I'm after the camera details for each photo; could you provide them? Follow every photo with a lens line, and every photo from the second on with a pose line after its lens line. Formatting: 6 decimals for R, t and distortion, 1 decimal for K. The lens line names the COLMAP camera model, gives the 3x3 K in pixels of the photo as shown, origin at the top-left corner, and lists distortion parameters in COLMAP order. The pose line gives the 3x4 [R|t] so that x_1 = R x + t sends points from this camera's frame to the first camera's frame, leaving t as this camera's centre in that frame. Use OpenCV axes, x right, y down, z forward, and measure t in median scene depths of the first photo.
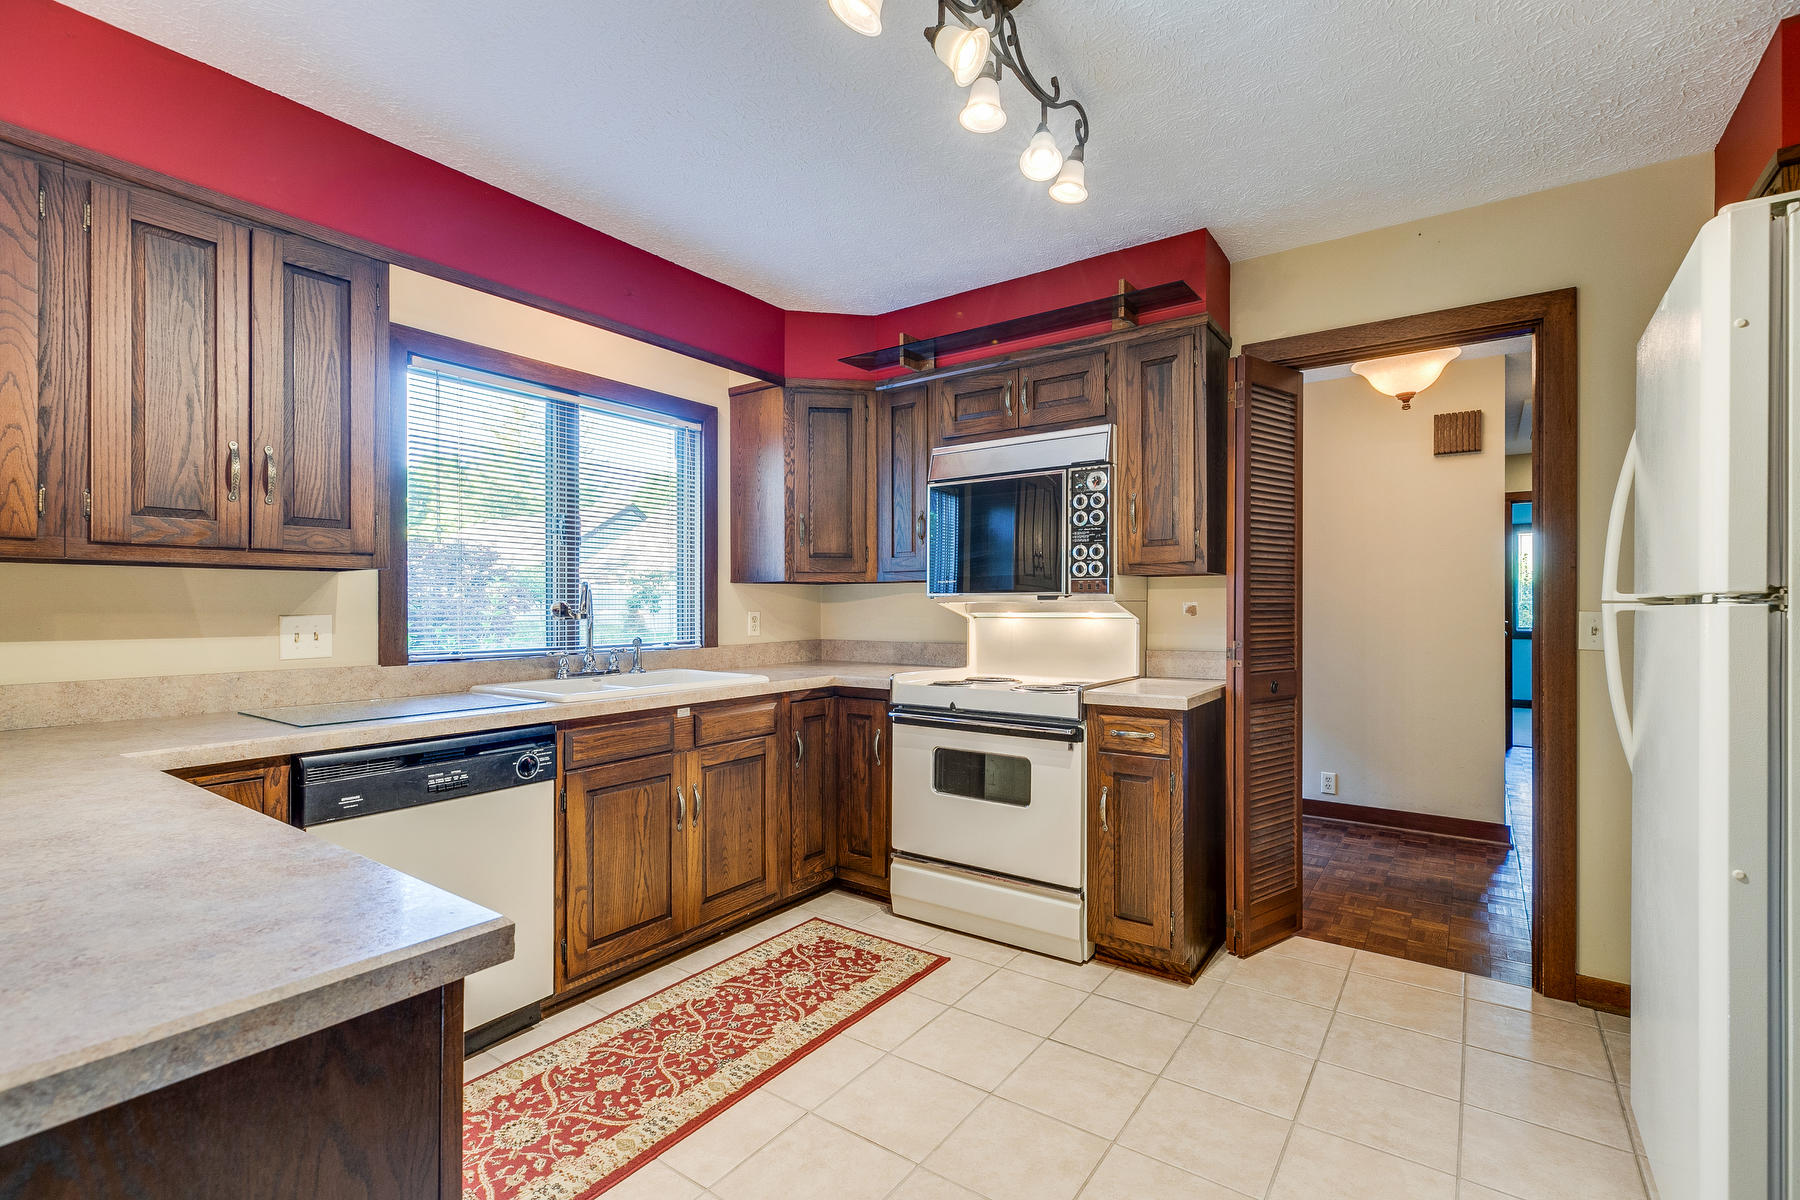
lens RADIAL K [[810.2, 0, 906.6], [0, 810.2, 604.1], [0, 0, 1]] dist [0.002355, -0.000063]
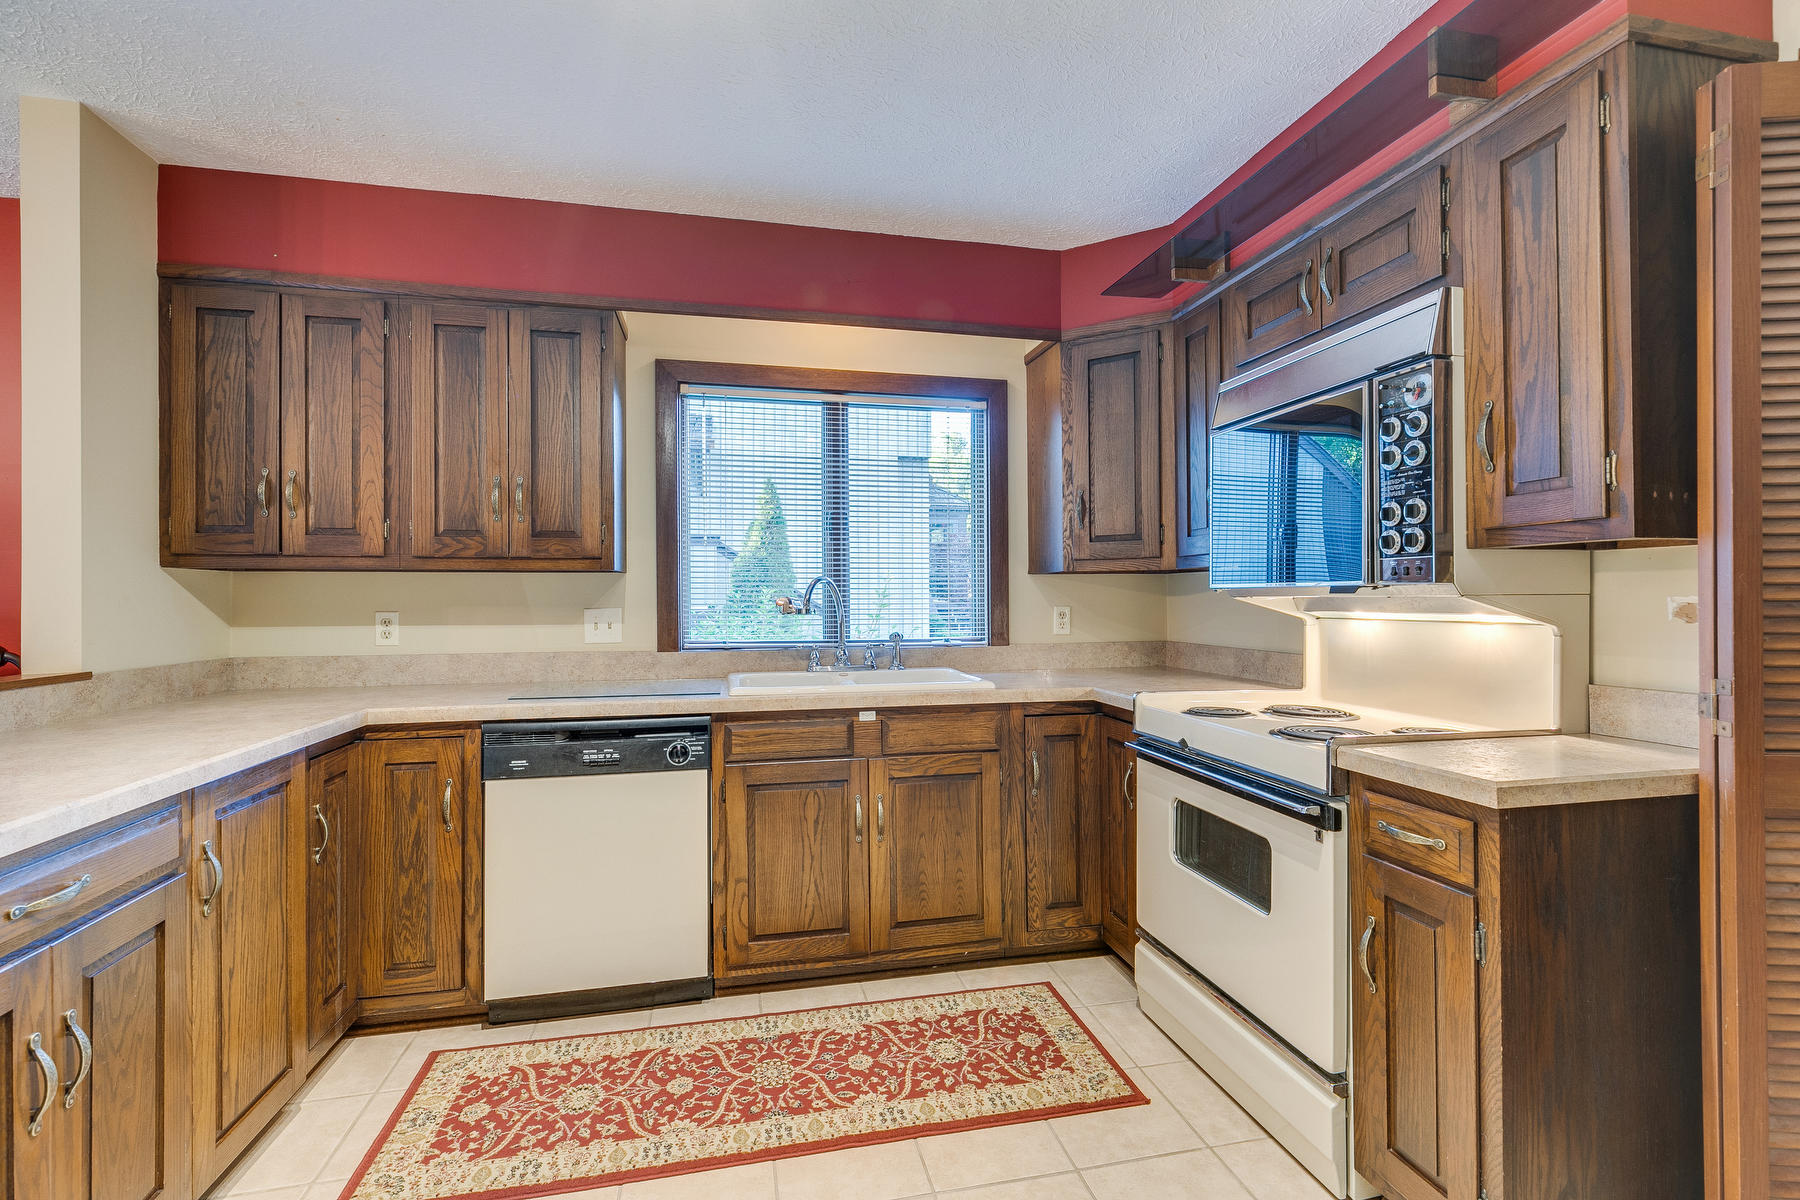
lens RADIAL K [[810.3, 0, 900.6], [0, 810.3, 591.0], [0, 0, 1]] dist [0.003050, 0.000183]
pose [[0.741292, -0.005159, -0.671163, 0.372440], [0.002551, 0.999985, -0.004869, -0.005171], [0.671178, 0.001897, 0.741294, 0.331048]]
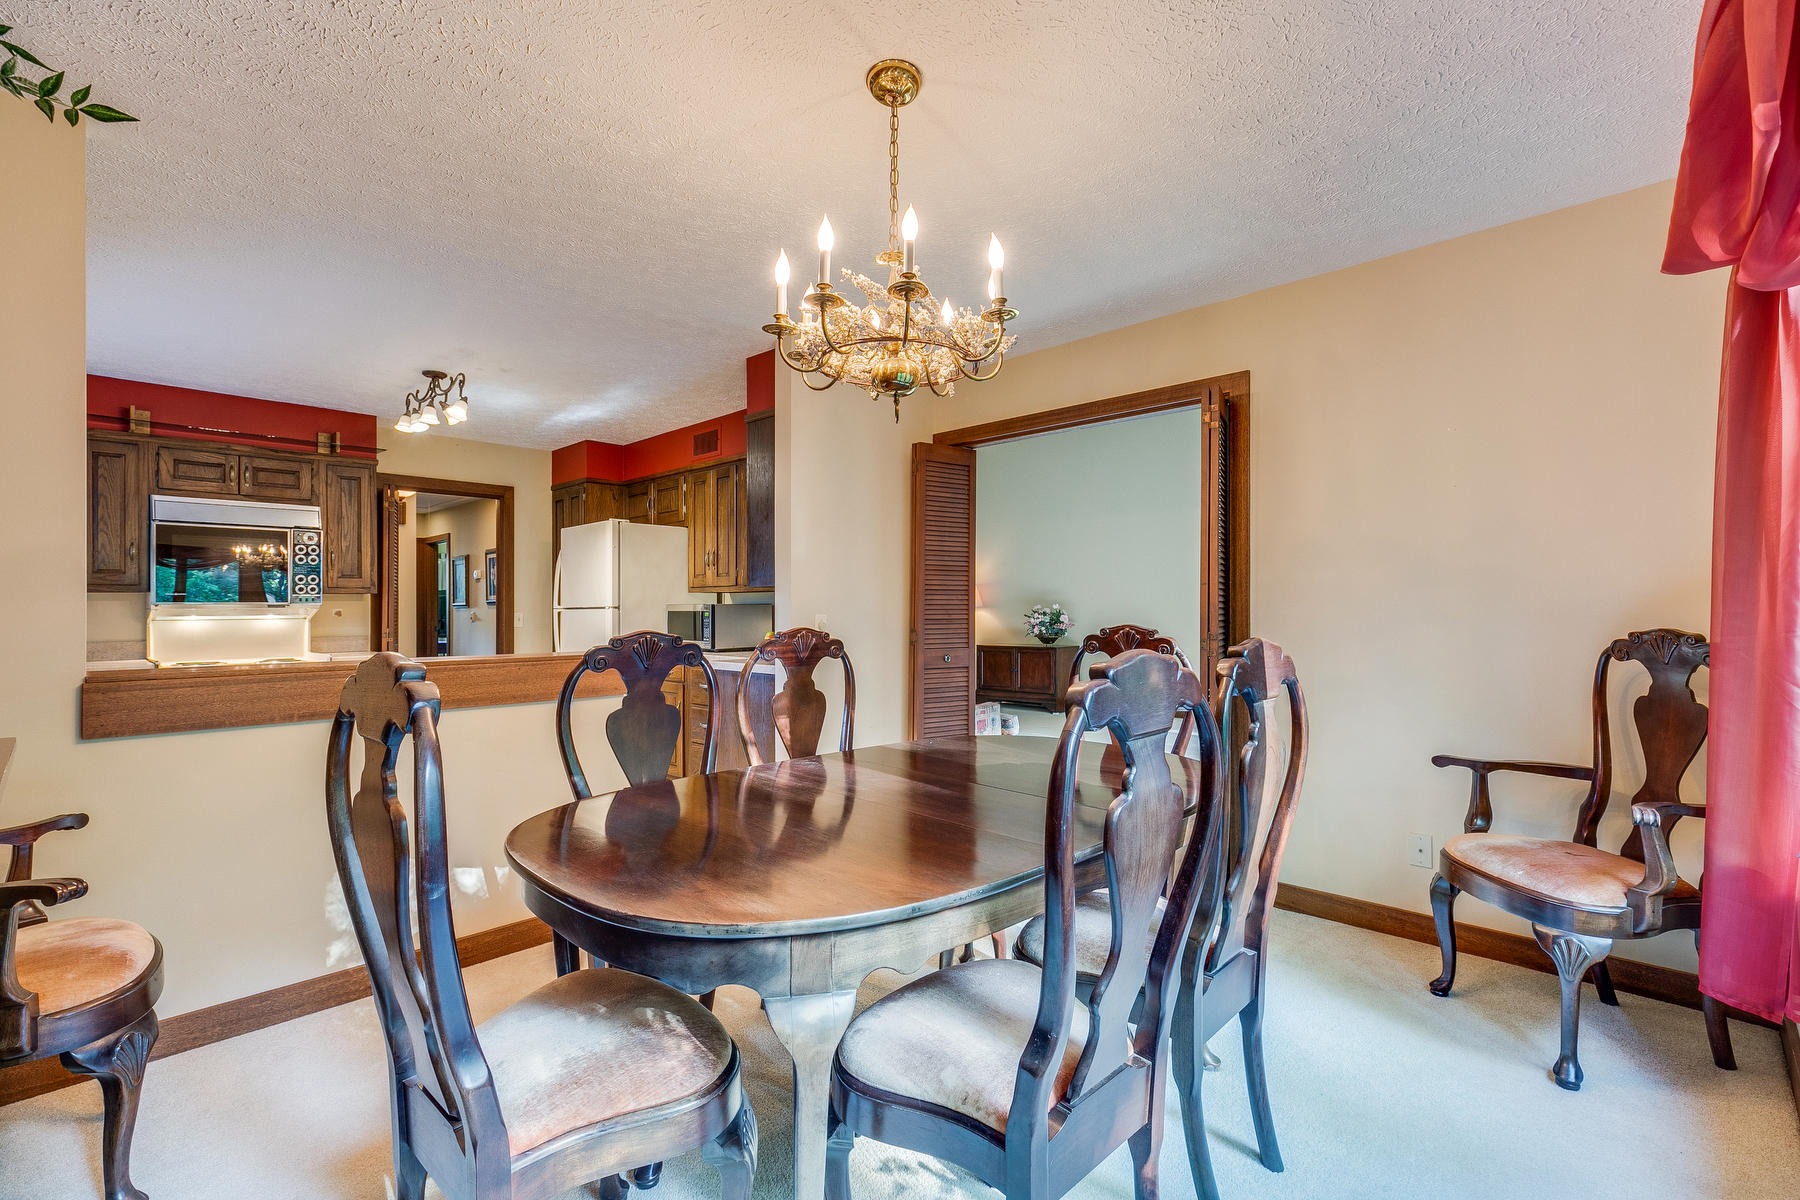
lens RADIAL K [[810.2, 0, 906.6], [0, 810.2, 604.1], [0, 0, 1]] dist [0.002355, -0.000063]
pose [[0.148800, 0.005885, 0.988850, -1.368225], [0.002773, 0.999976, -0.006368, 0.002502], [-0.988863, 0.003690, 0.148780, -0.546291]]
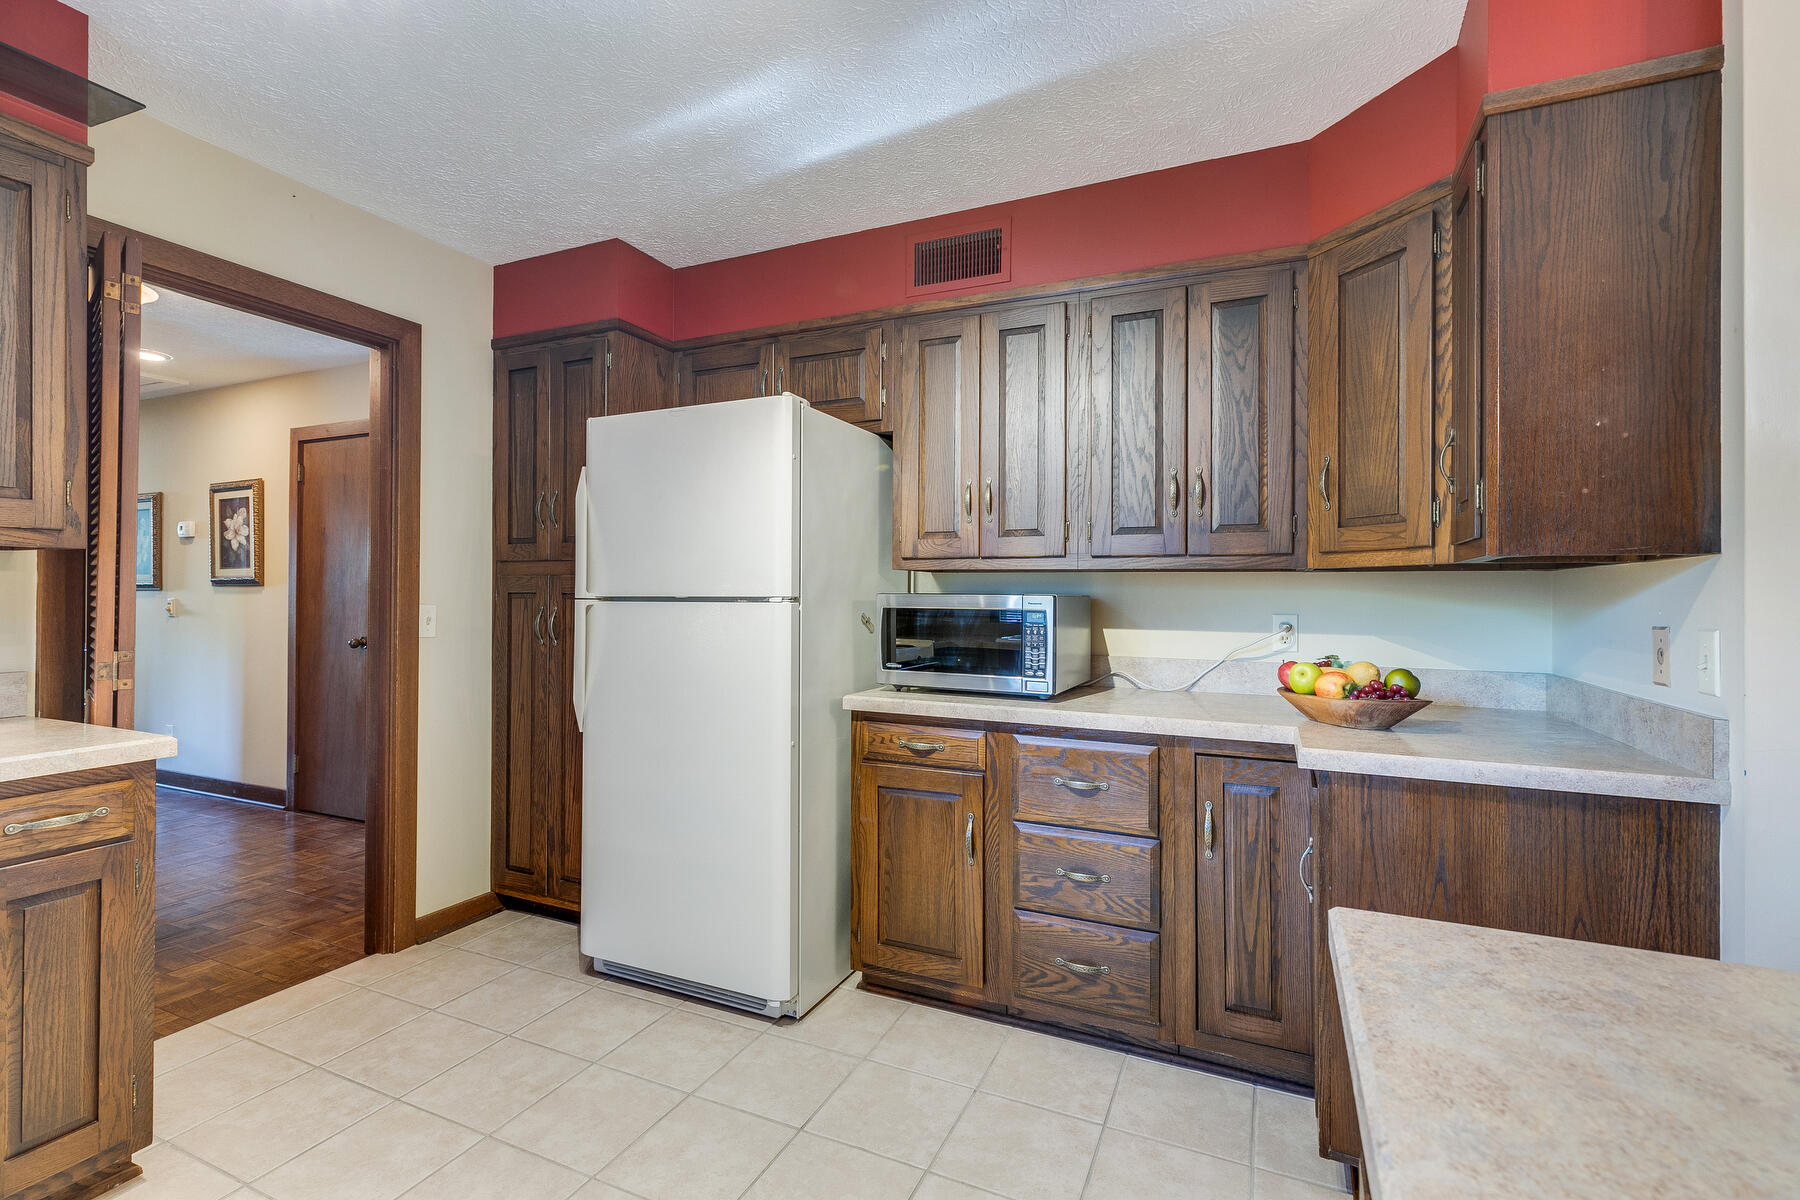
lens RADIAL K [[813.4, 0, 901.3], [0, 813.4, 592.5], [0, 0, 1]] dist [0.003703, 0.000521]
pose [[-0.190739, 0.005882, 0.981623, -0.397263], [-0.008790, 0.999932, -0.007699, -0.005124], [-0.981601, -0.010097, -0.190674, 0.487399]]
